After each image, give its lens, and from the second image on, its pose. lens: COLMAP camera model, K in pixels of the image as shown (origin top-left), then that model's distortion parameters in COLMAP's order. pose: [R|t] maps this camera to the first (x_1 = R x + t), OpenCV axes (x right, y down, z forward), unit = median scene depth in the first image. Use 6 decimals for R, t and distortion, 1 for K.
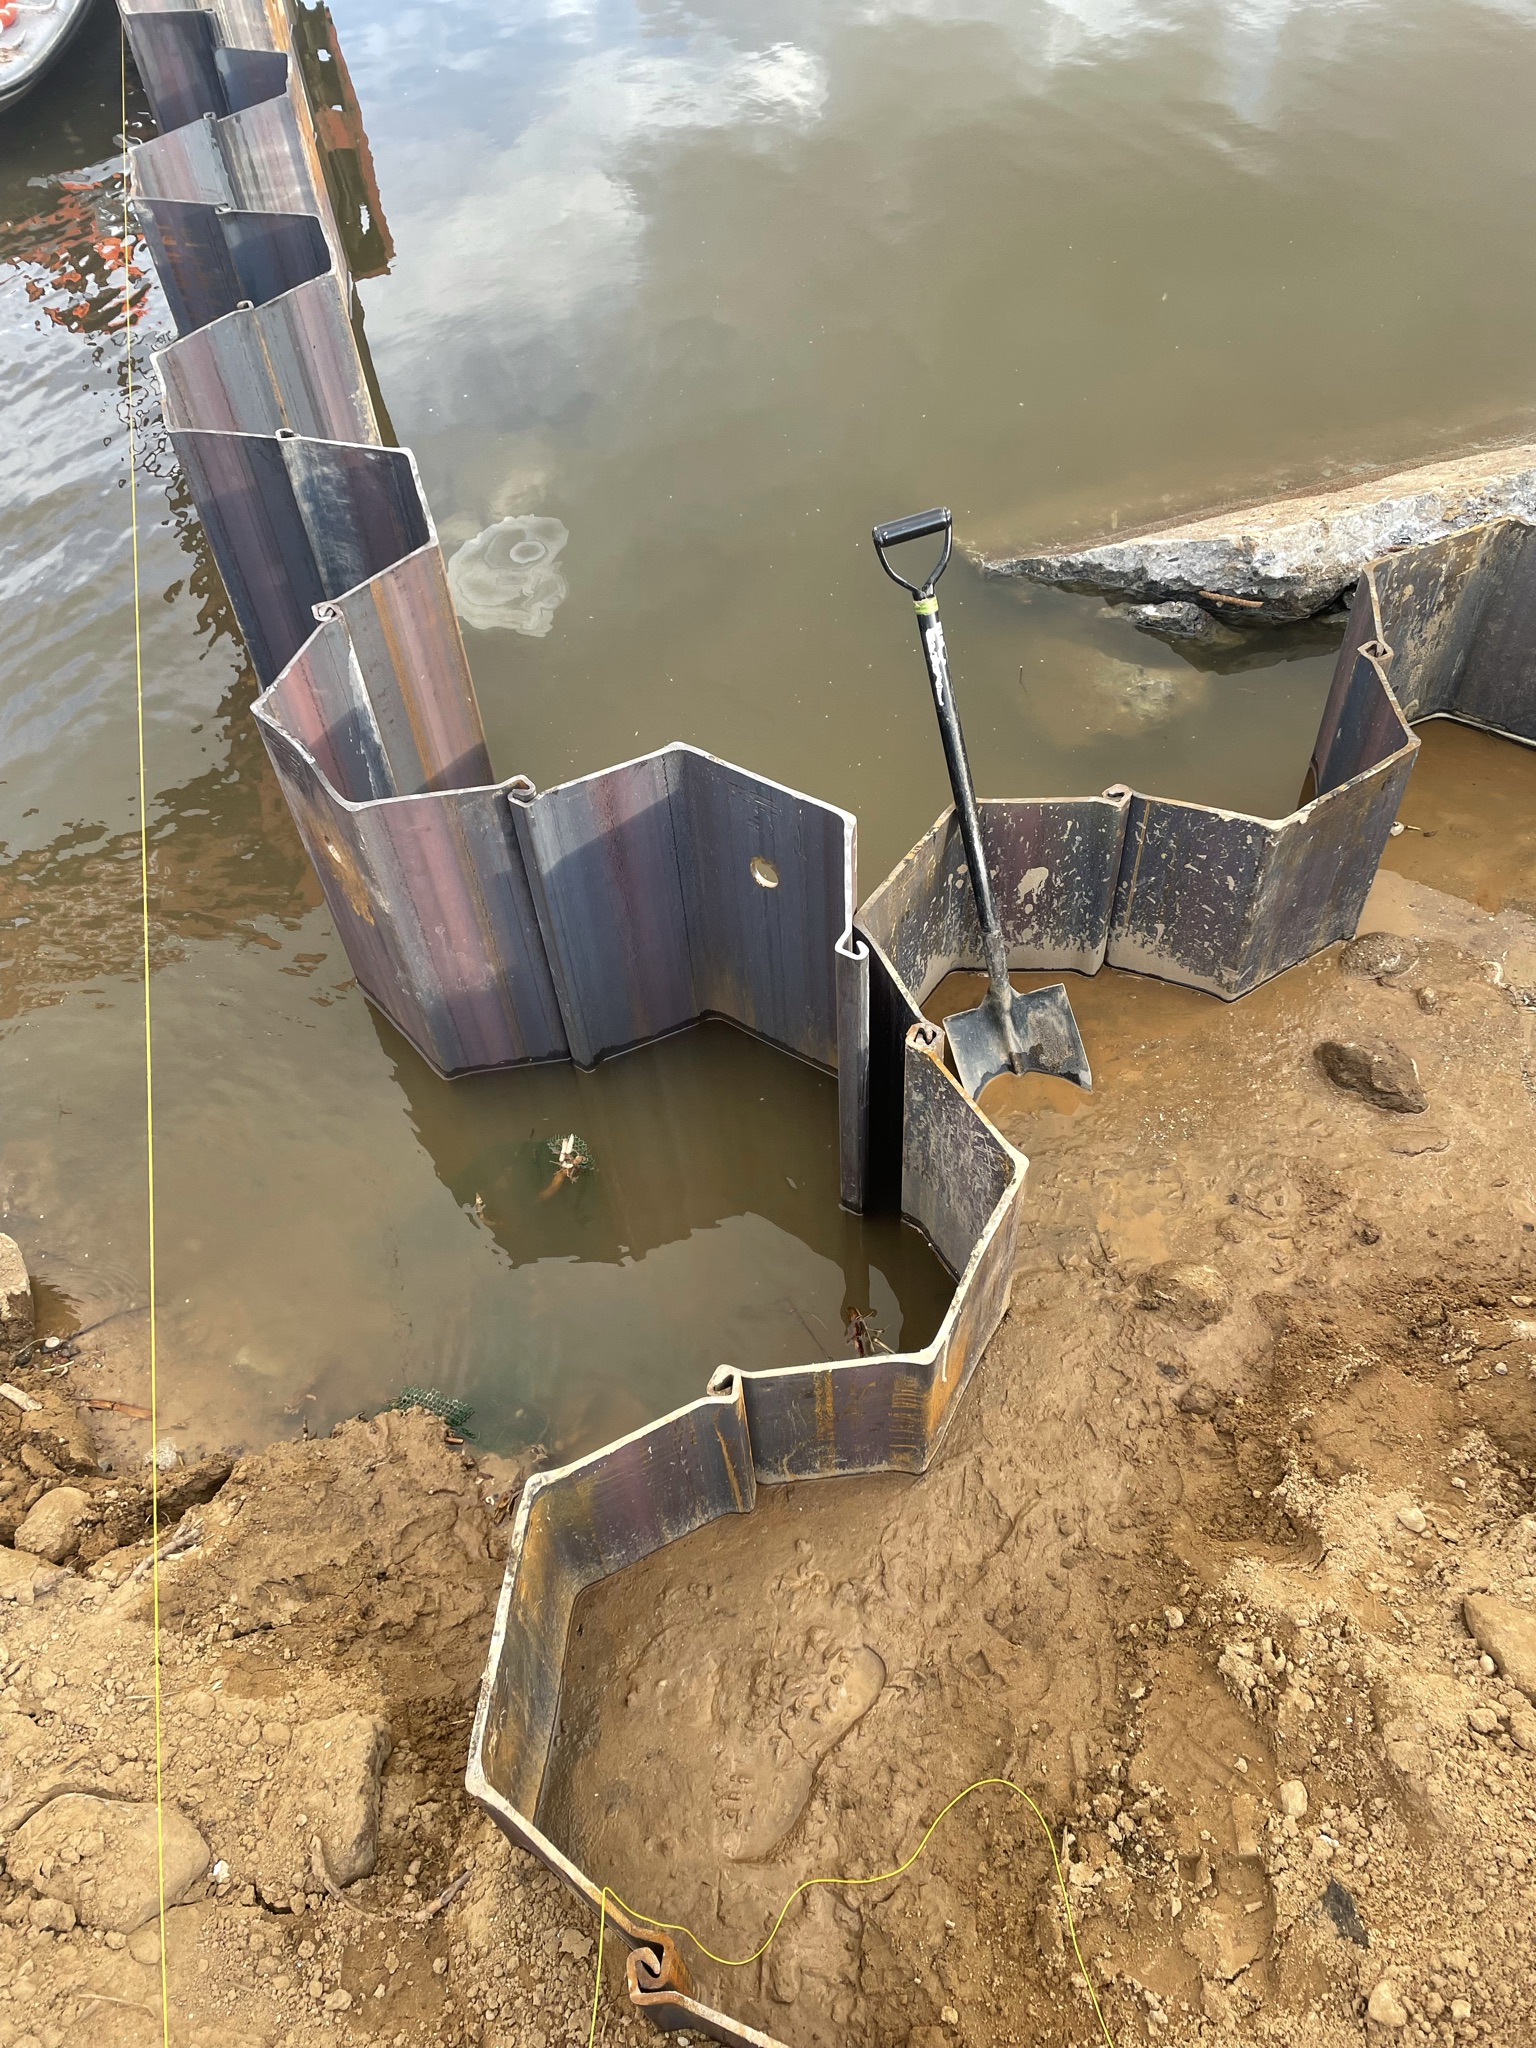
lens RADIAL K [[1540.9, 0, 746.8], [0, 1540.9, 1005.8], [0, 0, 1]] dist [0.101451, -0.117406]
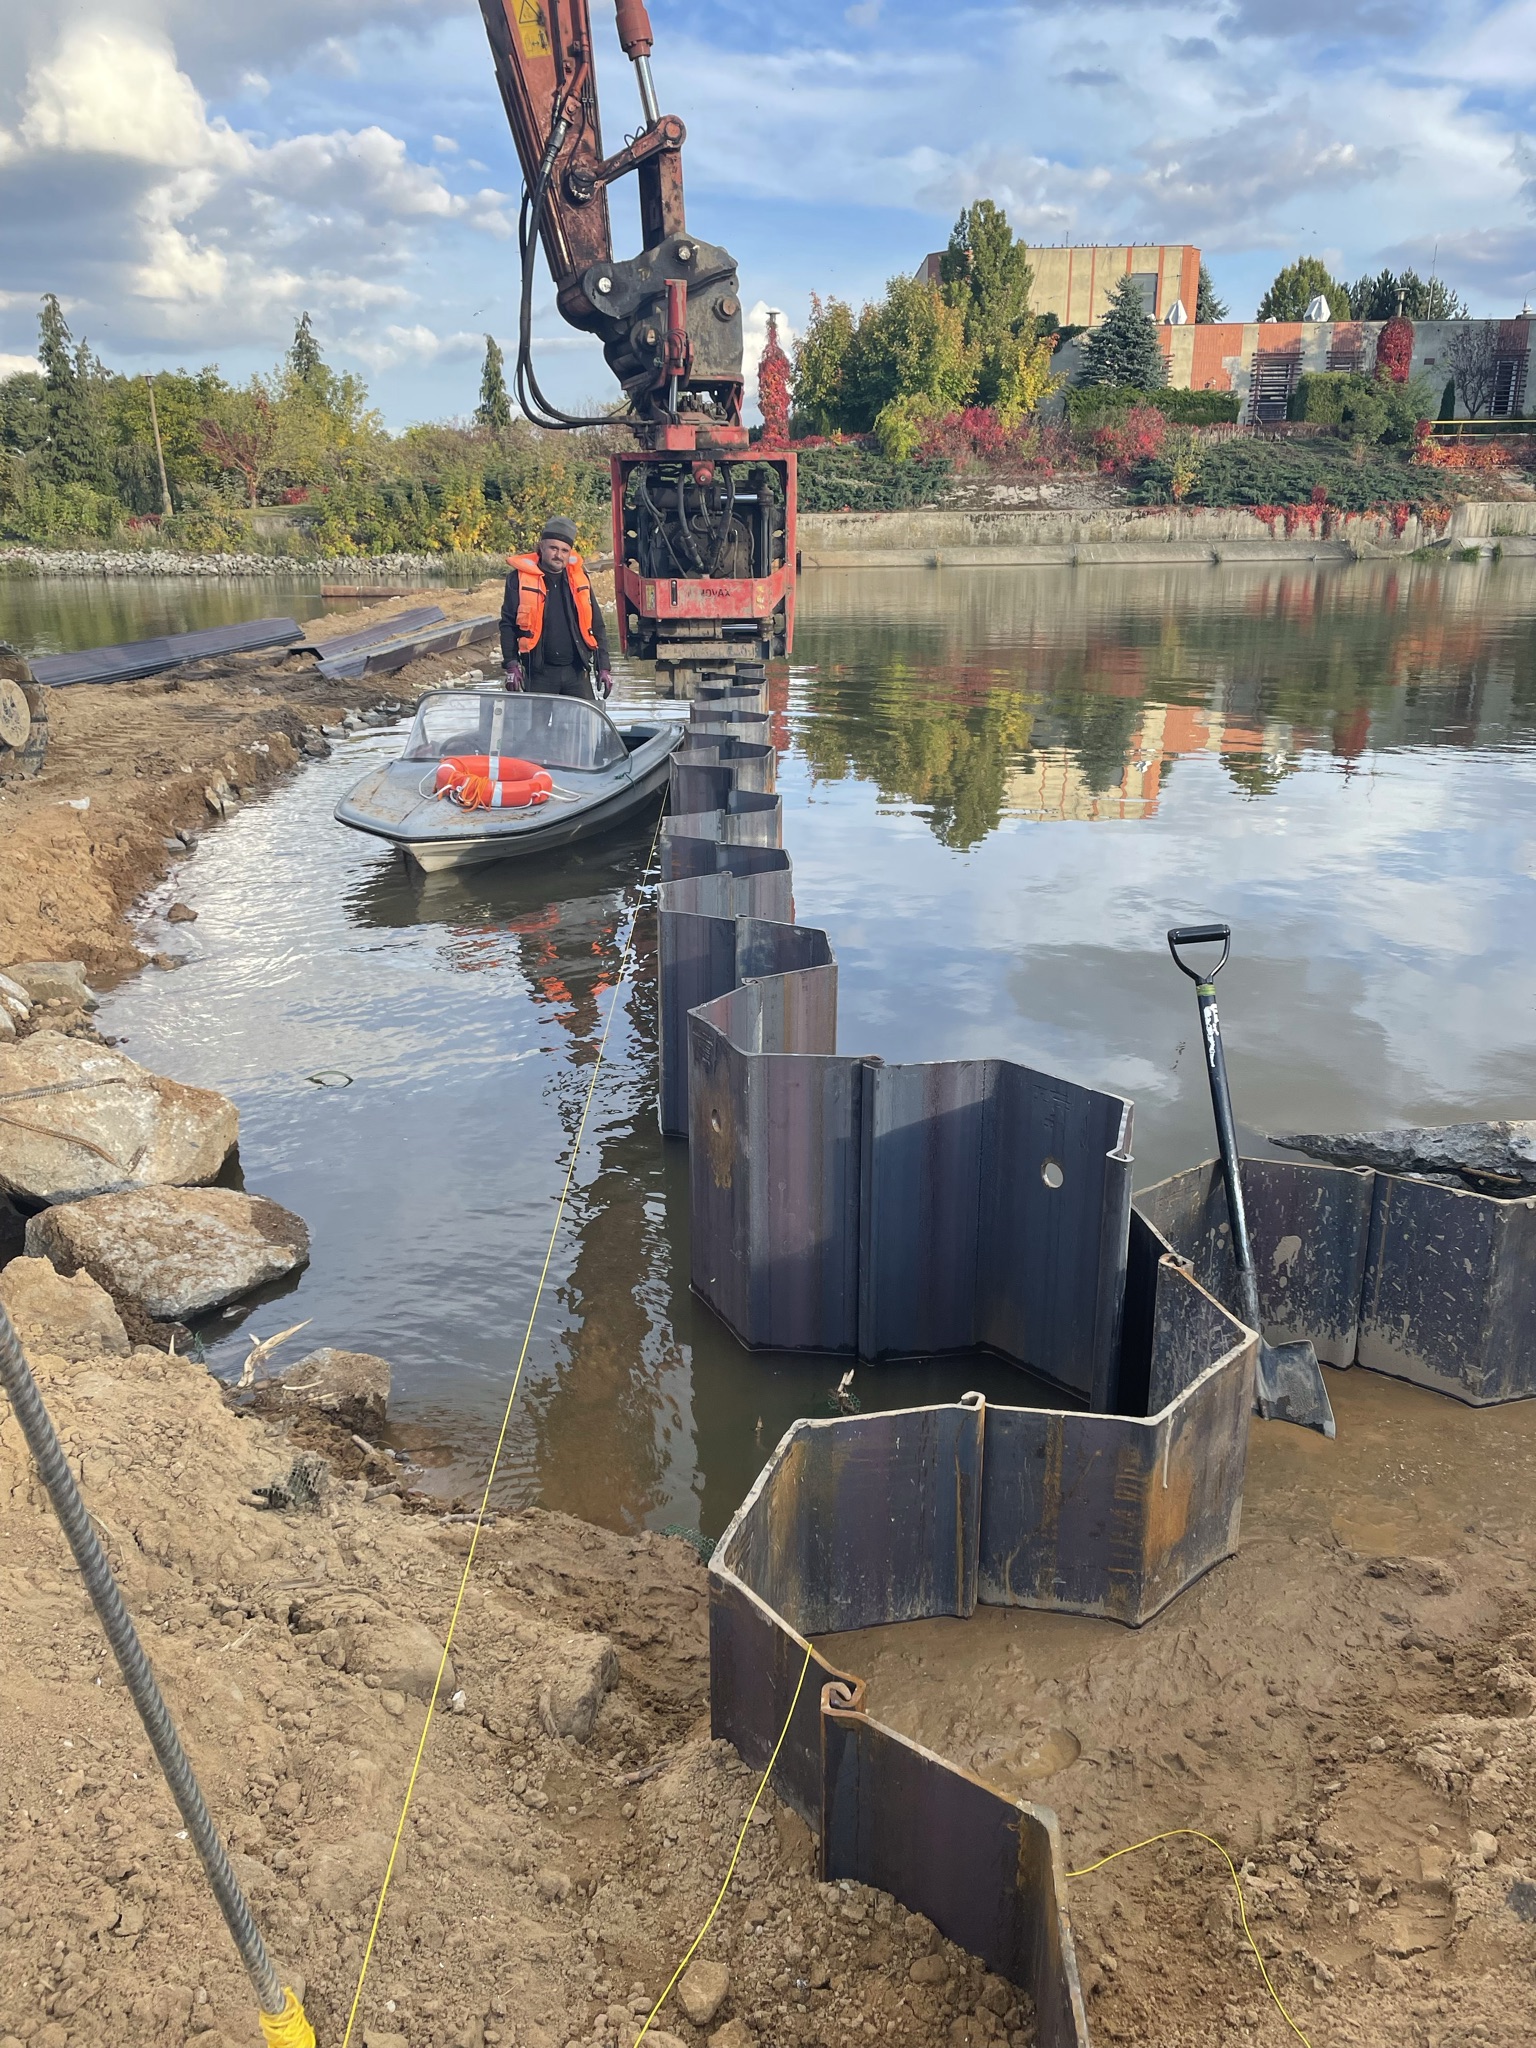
lens RADIAL K [[1540.9, 0, 757.3], [0, 1540.9, 1022.0], [0, 0, 1]] dist [0.101451, -0.117406]
pose [[0.967101, 0.131123, -0.217998, 0.038716], [-0.225541, 0.838330, -0.496320, 0.499549], [0.117676, 0.529159, 0.840323, -0.126633]]
